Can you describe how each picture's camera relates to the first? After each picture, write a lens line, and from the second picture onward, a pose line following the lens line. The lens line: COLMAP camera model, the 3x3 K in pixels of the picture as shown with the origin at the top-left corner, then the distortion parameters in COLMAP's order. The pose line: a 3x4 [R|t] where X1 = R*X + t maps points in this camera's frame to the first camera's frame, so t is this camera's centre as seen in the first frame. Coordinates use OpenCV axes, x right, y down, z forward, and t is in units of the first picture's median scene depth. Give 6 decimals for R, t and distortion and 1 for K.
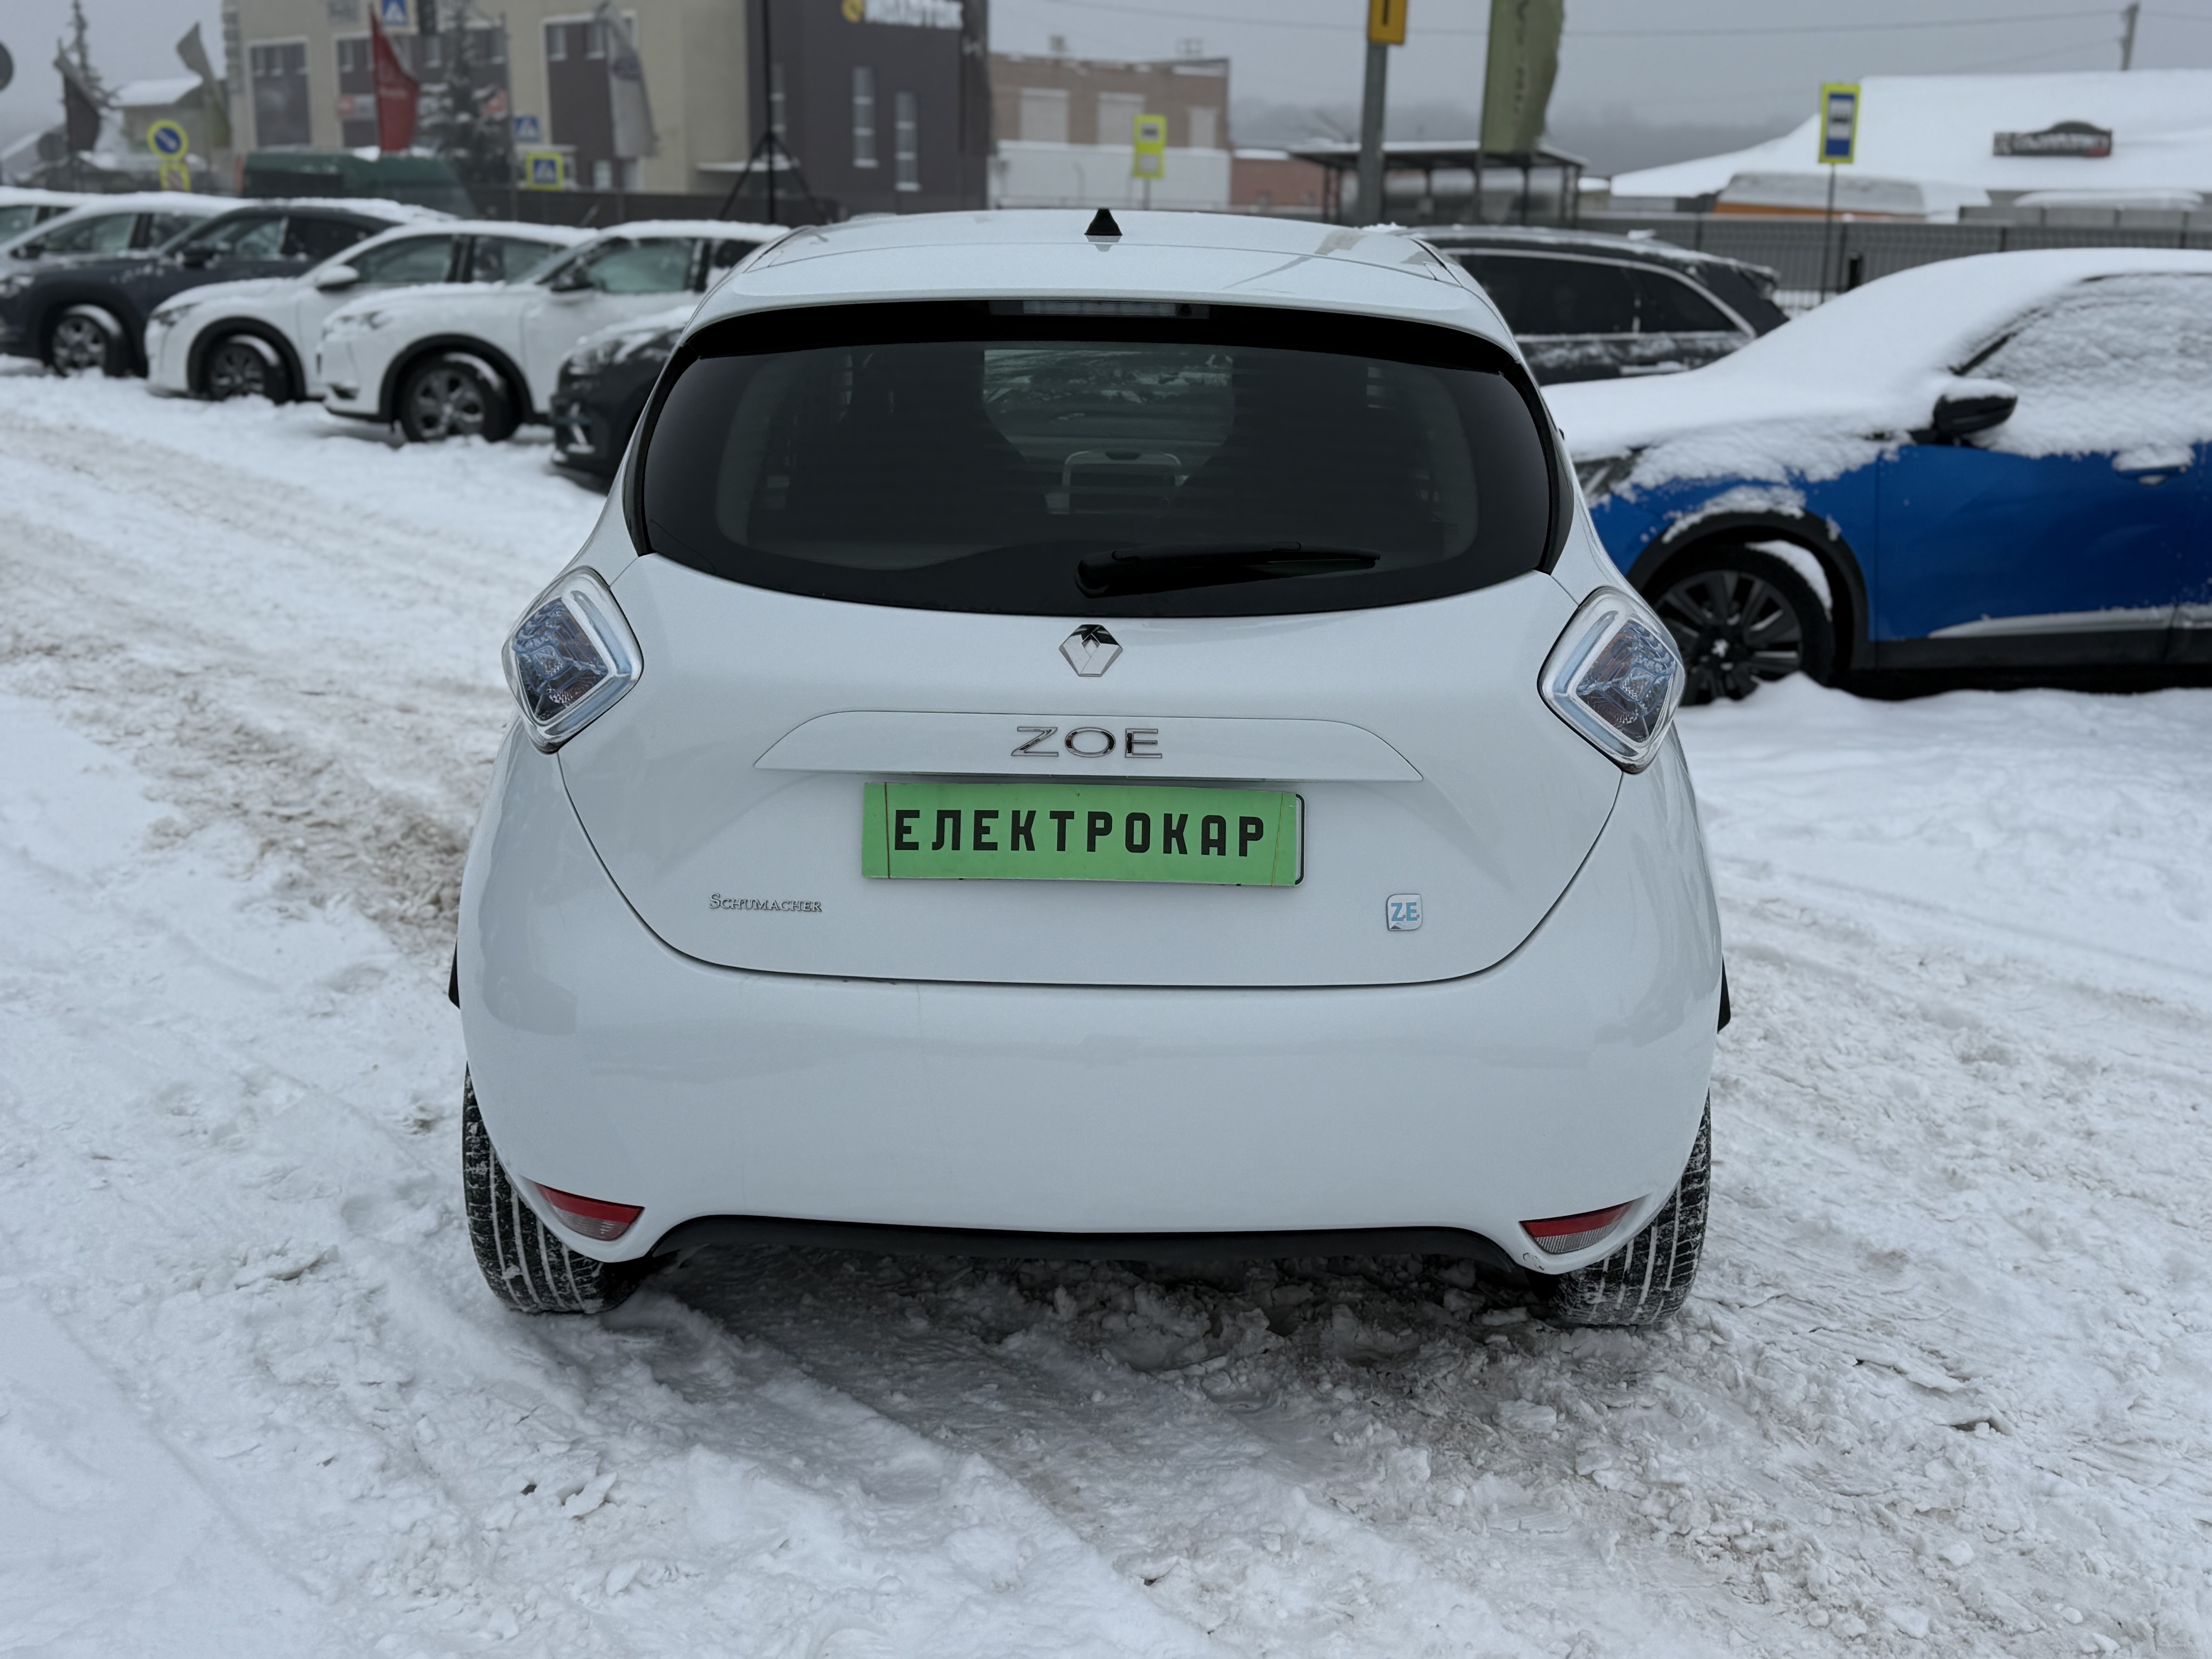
lens RADIAL K [[2333.3, 0, 1095.7], [0, 2333.3, 842.0], [0, 0, 1]] dist [0.023673, 0.000000]
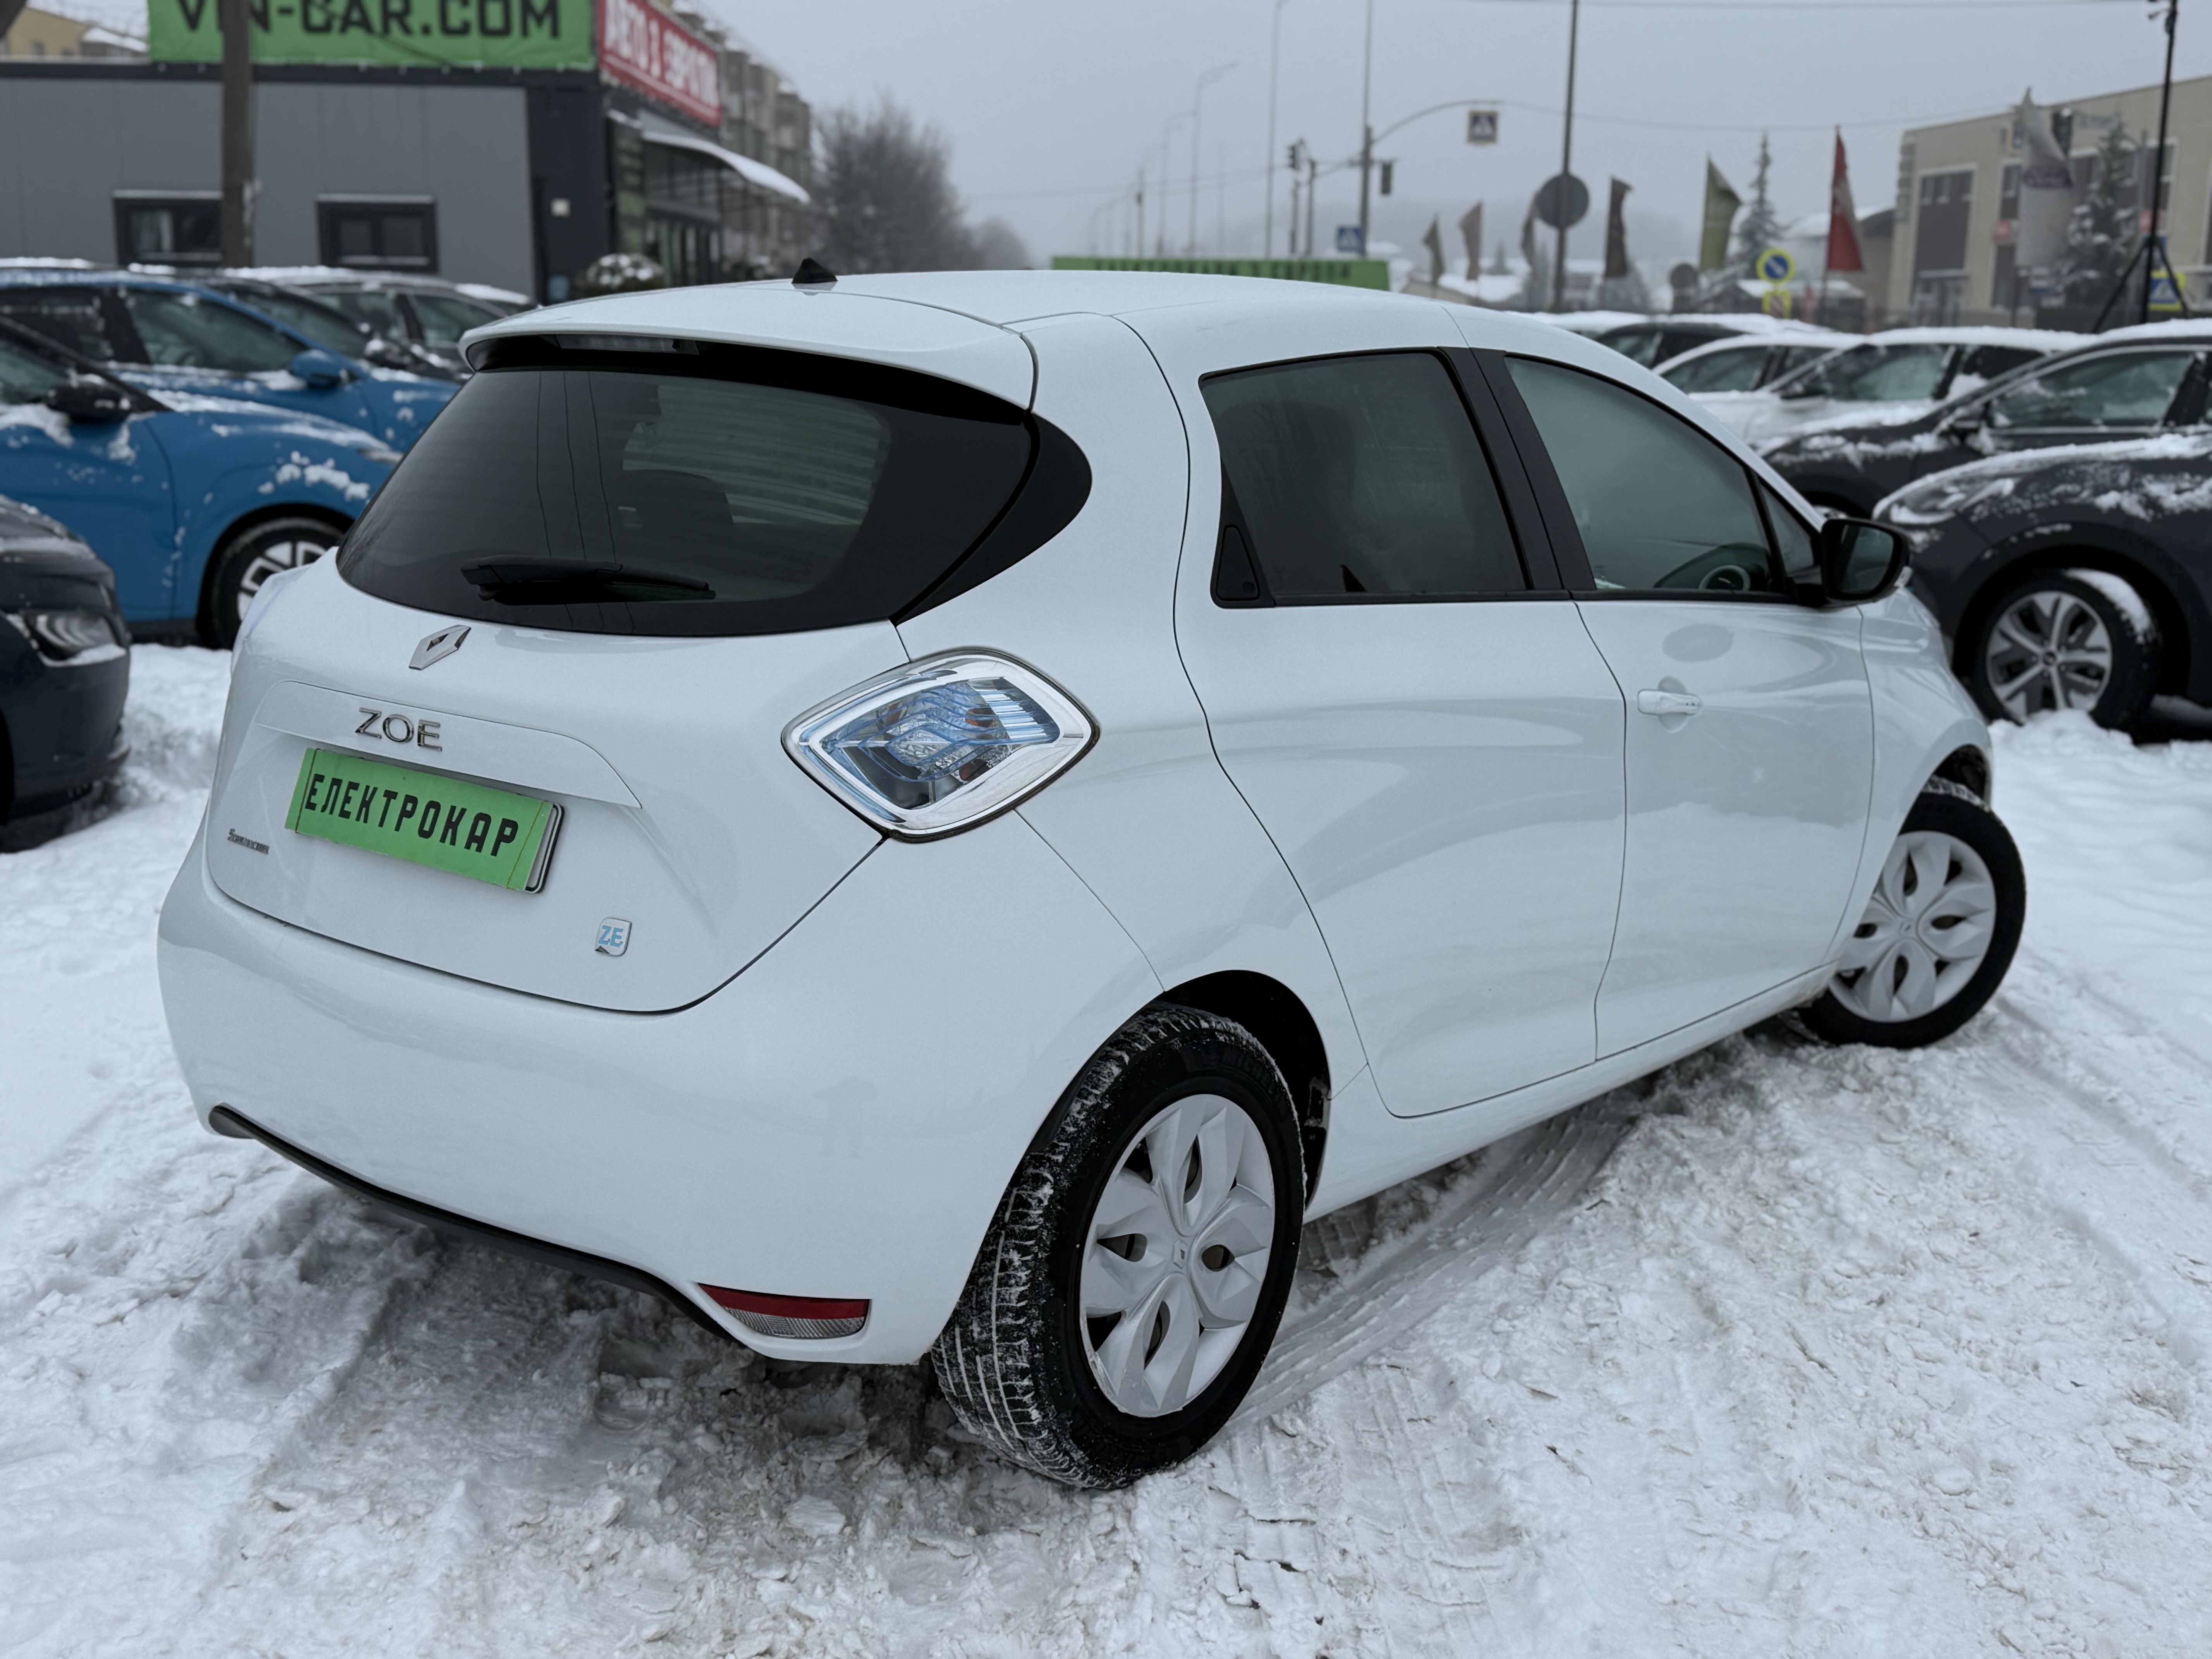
lens RADIAL K [[2333.3, 0, 1099.6], [0, 2333.3, 813.0], [0, 0, 1]] dist [0.023673, 0.000000]
pose [[0.787300, 0.128465, -0.603039, 0.900325], [-0.165551, 0.986183, -0.006050, -0.051002], [0.593929, 0.104597, 0.797689, 0.326620]]
